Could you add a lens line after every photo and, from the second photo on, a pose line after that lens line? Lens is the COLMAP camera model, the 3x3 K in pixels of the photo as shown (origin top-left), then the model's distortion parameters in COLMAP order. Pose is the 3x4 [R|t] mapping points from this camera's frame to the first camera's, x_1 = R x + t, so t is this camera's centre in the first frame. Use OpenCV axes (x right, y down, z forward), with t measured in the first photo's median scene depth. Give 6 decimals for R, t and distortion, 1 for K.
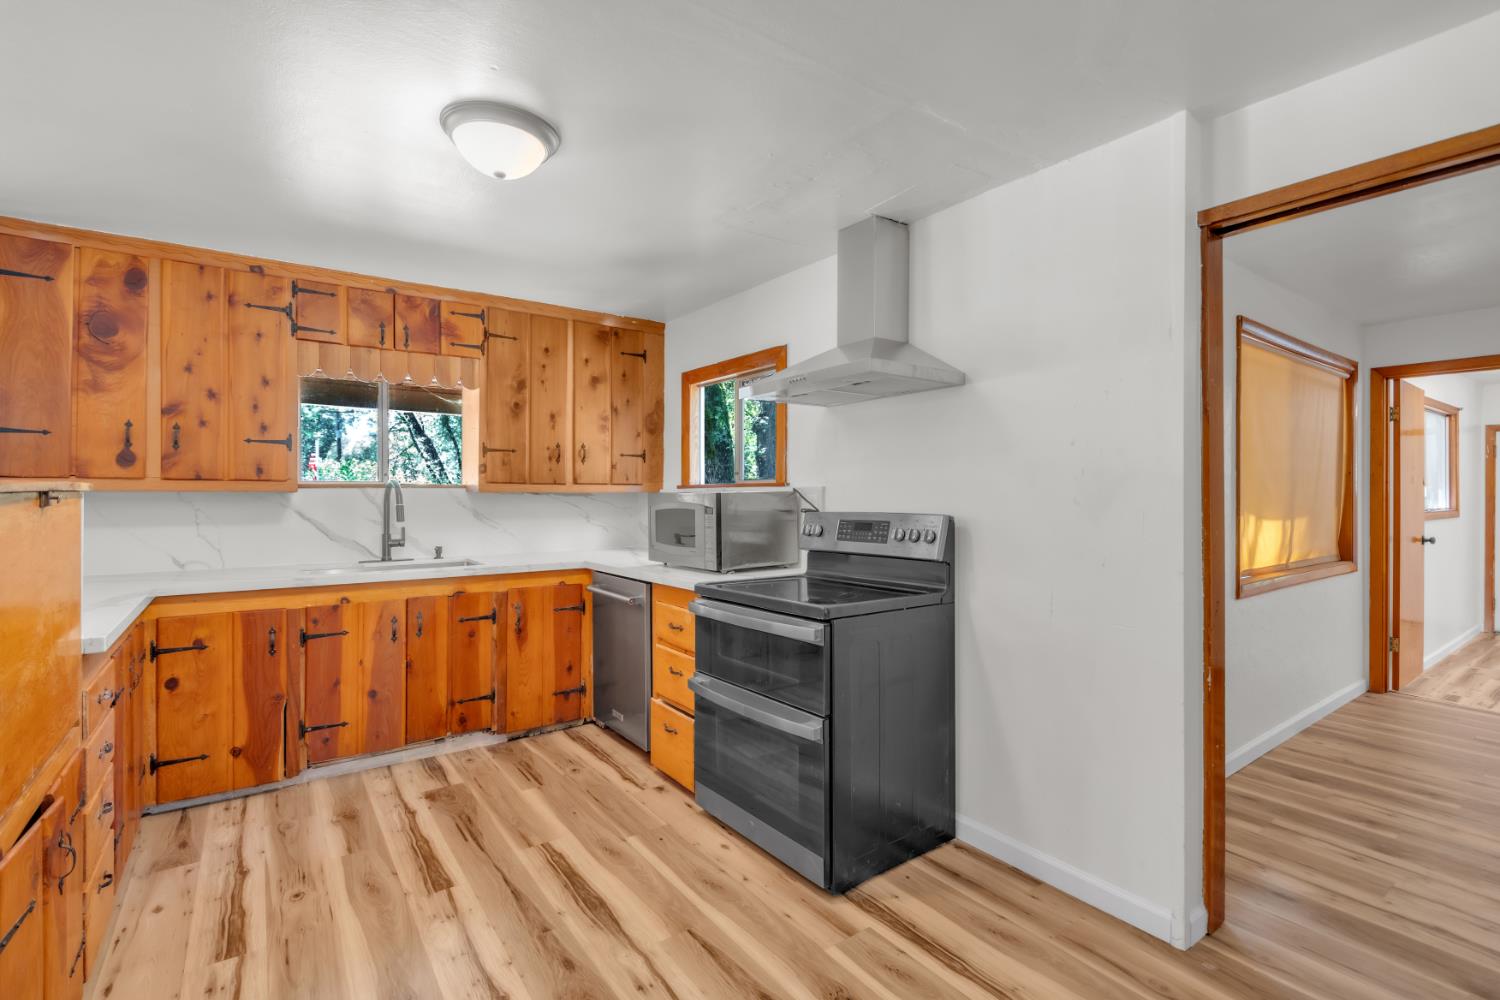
lens RADIAL K [[686.9, 0, 748.9], [0, 686.9, 496.6], [0, 0, 1]] dist [0.001625, 0.000963]
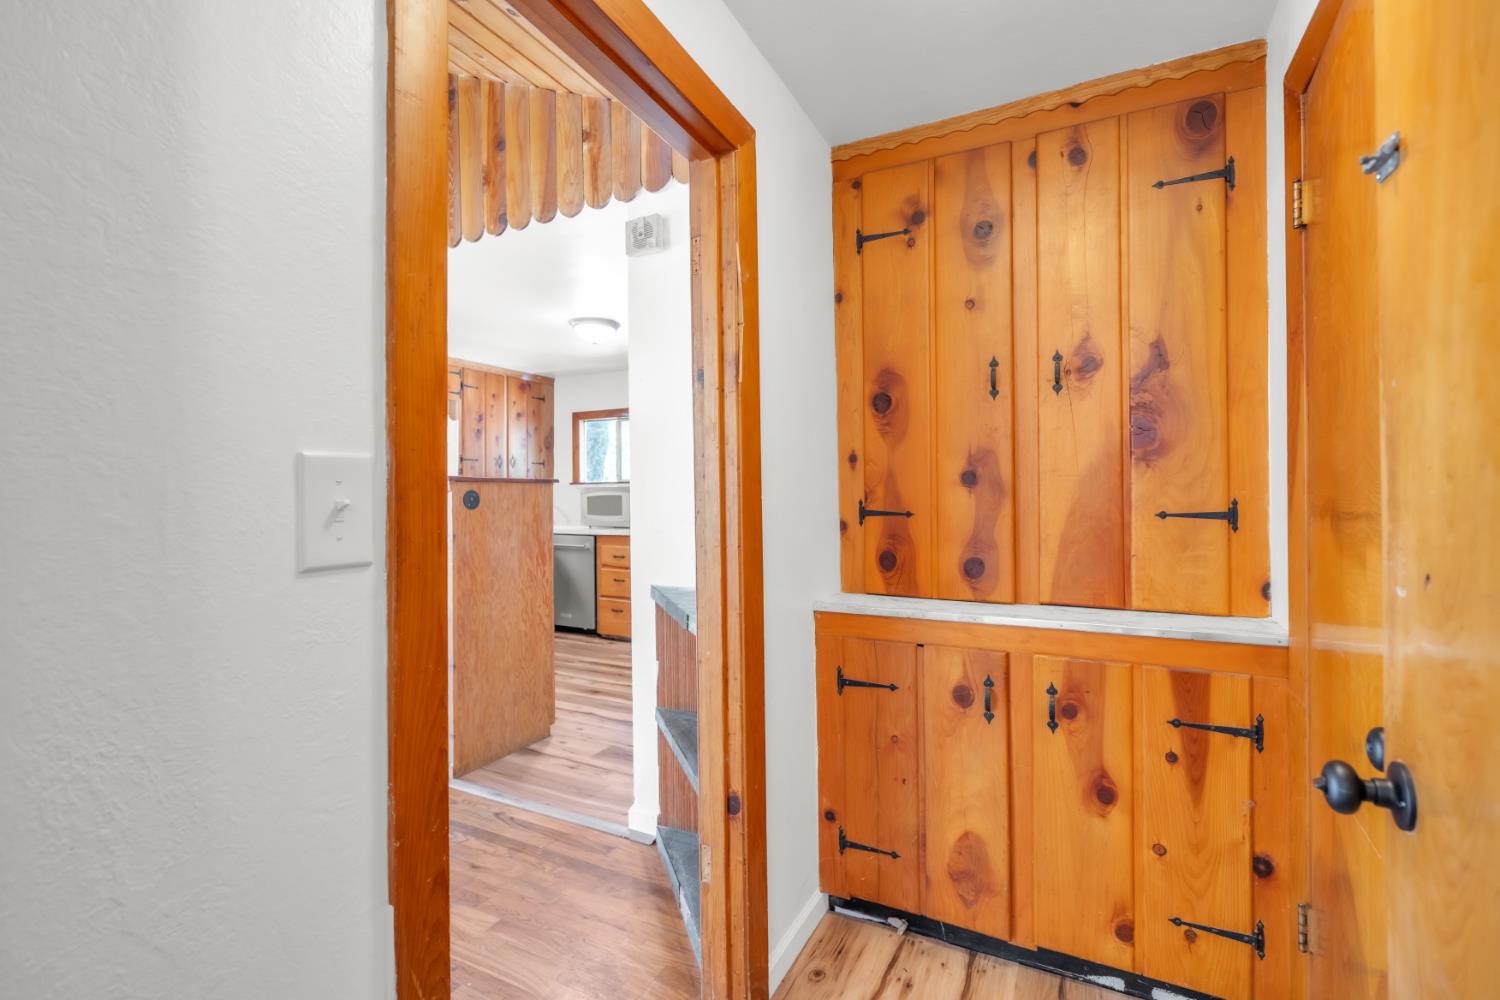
lens RADIAL K [[686.9, 0, 747.1], [0, 686.9, 493.9], [0, 0, 1]] dist [0.001625, 0.000963]
pose [[0.883930, -0.005393, 0.467589, -0.529999], [0.004104, 0.999984, 0.003775, 0.006870], [-0.467602, -0.001418, 0.883938, -0.665043]]
